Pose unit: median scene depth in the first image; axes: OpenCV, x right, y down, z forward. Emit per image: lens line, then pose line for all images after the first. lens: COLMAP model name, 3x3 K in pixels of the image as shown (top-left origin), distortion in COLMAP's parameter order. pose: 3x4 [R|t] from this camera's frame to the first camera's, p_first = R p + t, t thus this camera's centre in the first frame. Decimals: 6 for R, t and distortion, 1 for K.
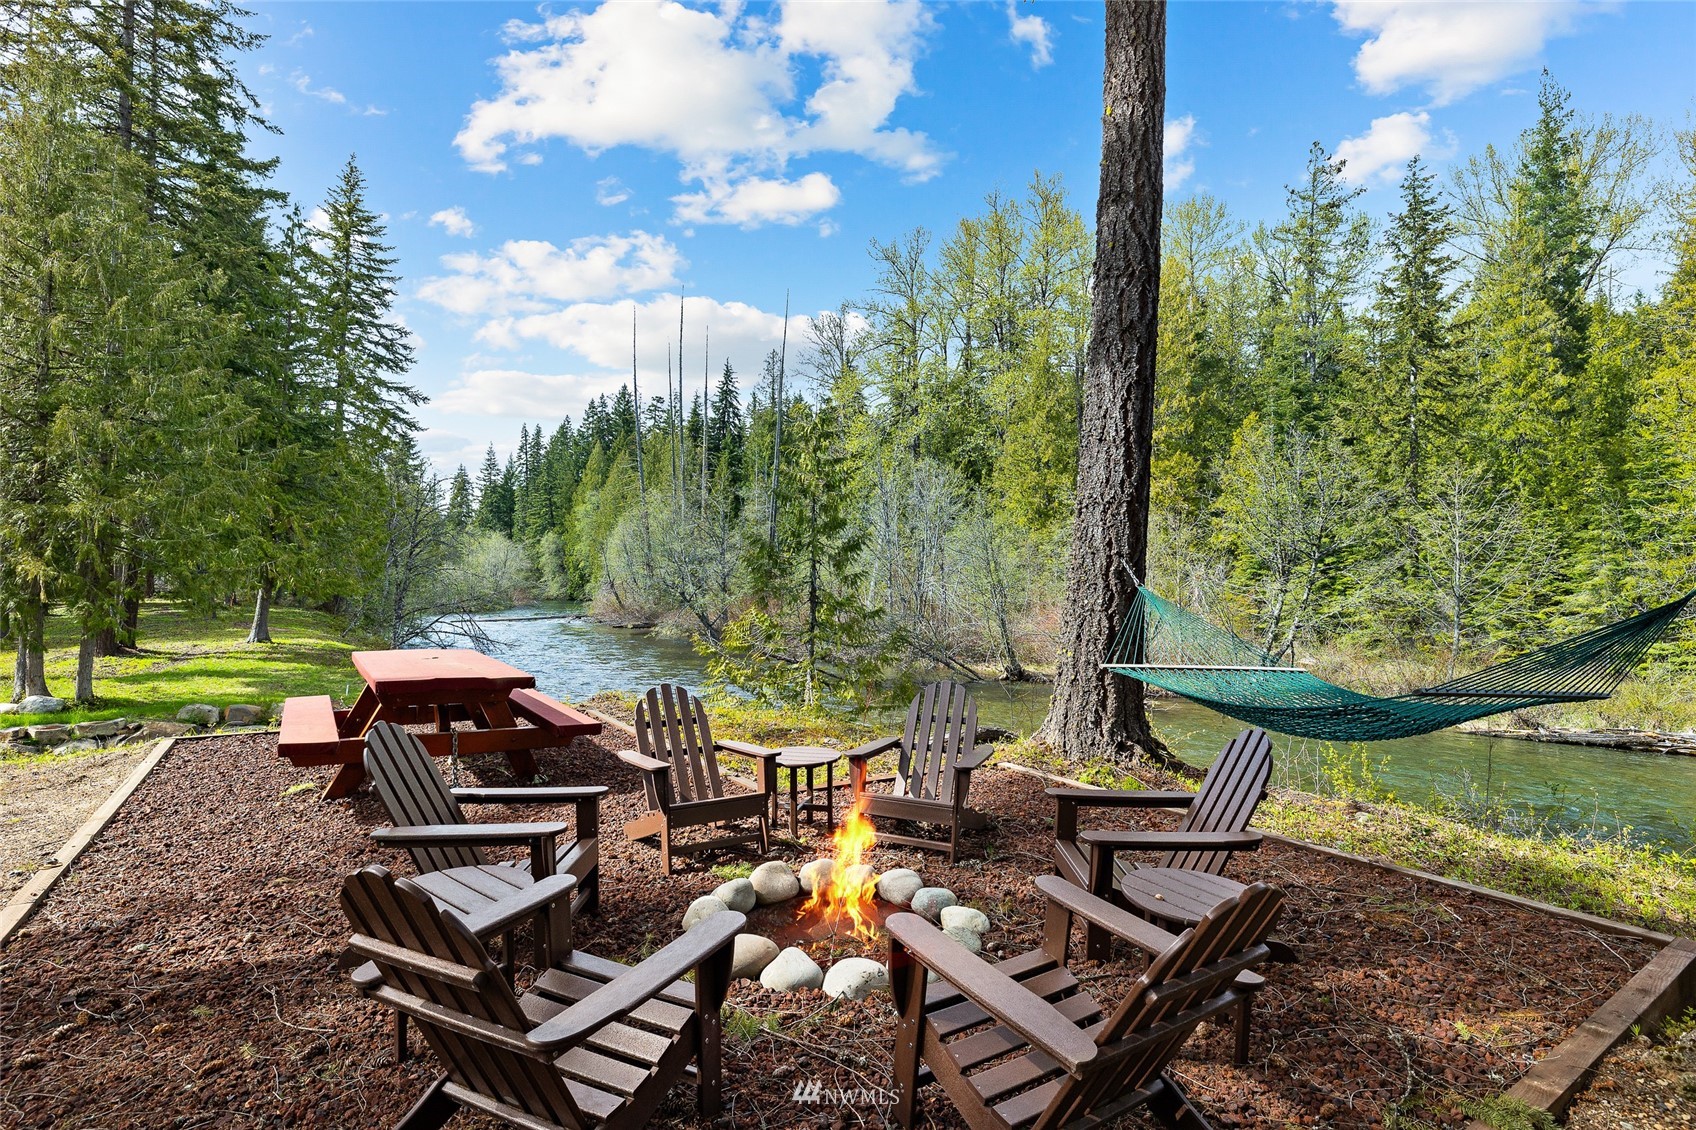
lens RADIAL K [[787.2, 0, 847.3], [0, 787.2, 563.7], [0, 0, 1]] dist [0.003000, 0.000439]
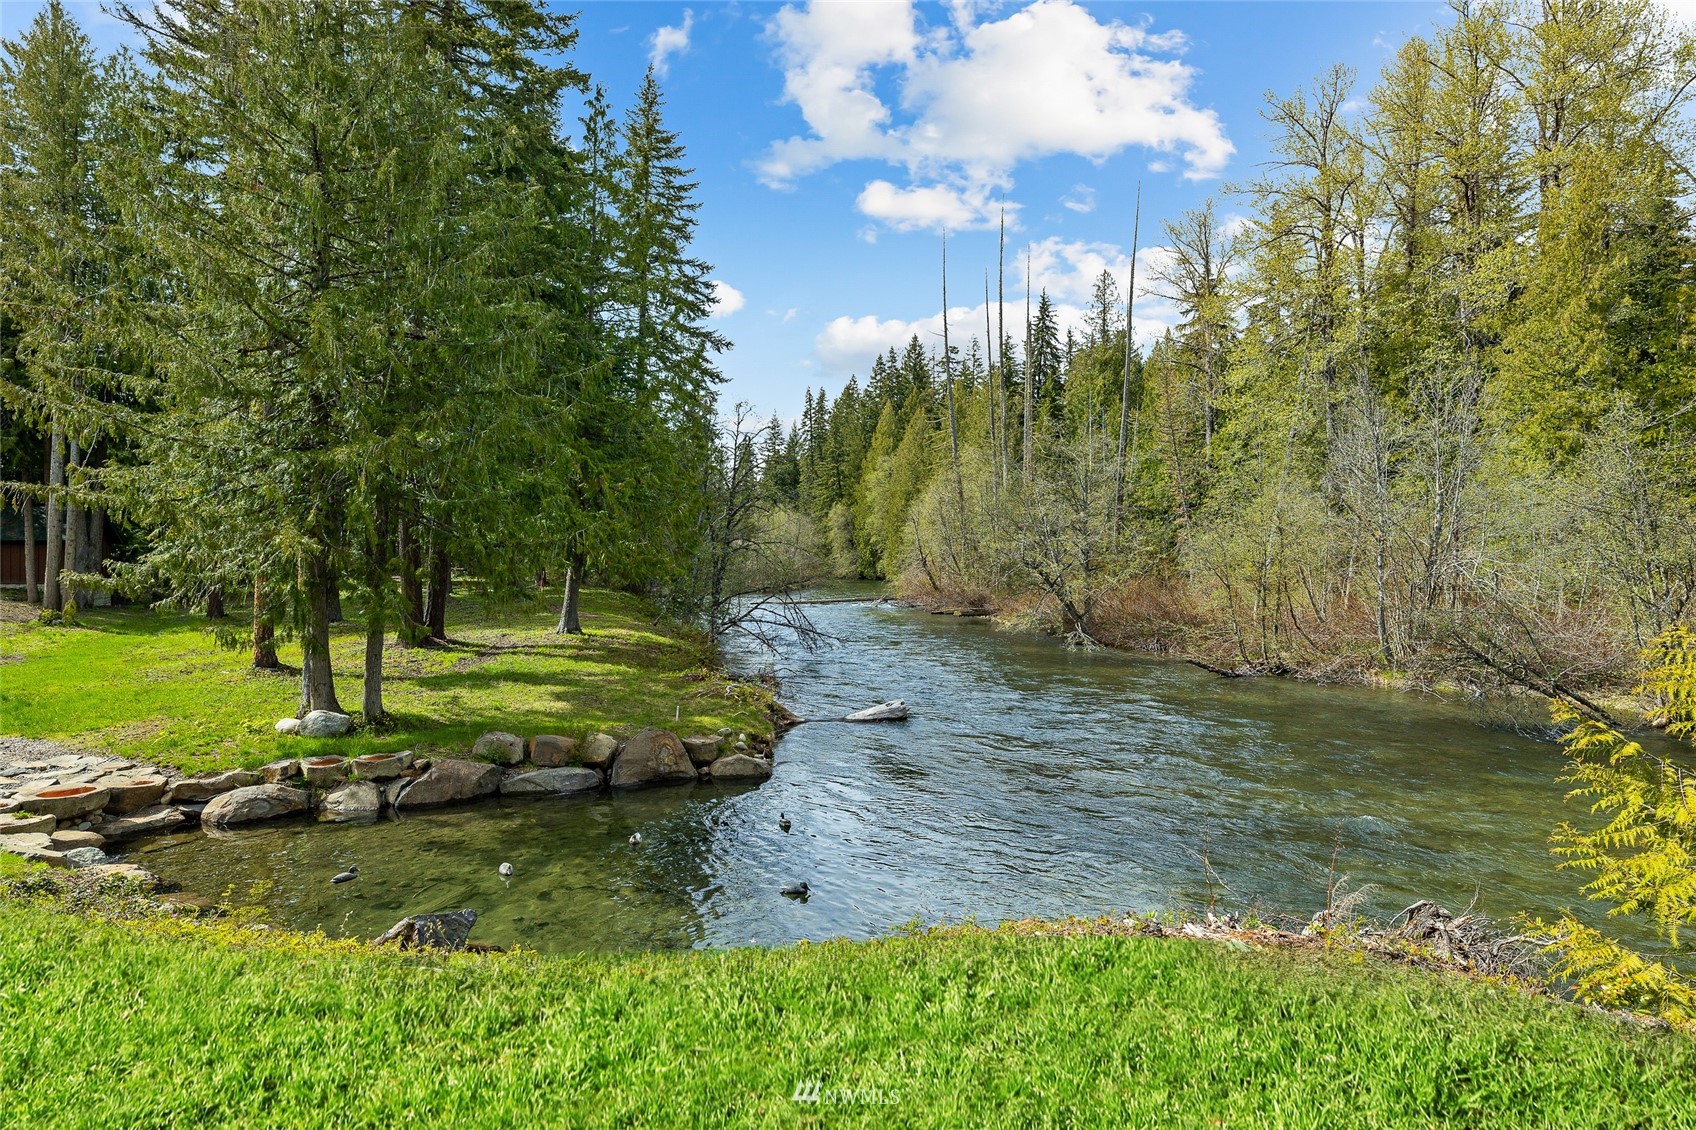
lens RADIAL K [[787.2, 0, 848.7], [0, 787.2, 565.0], [0, 0, 1]] dist [0.003000, 0.000439]
pose [[0.956195, 0.001006, -0.292727, -0.162434], [0.008134, 0.999517, 0.030003, 0.005012], [0.292616, -0.031070, 0.955725, 0.216841]]
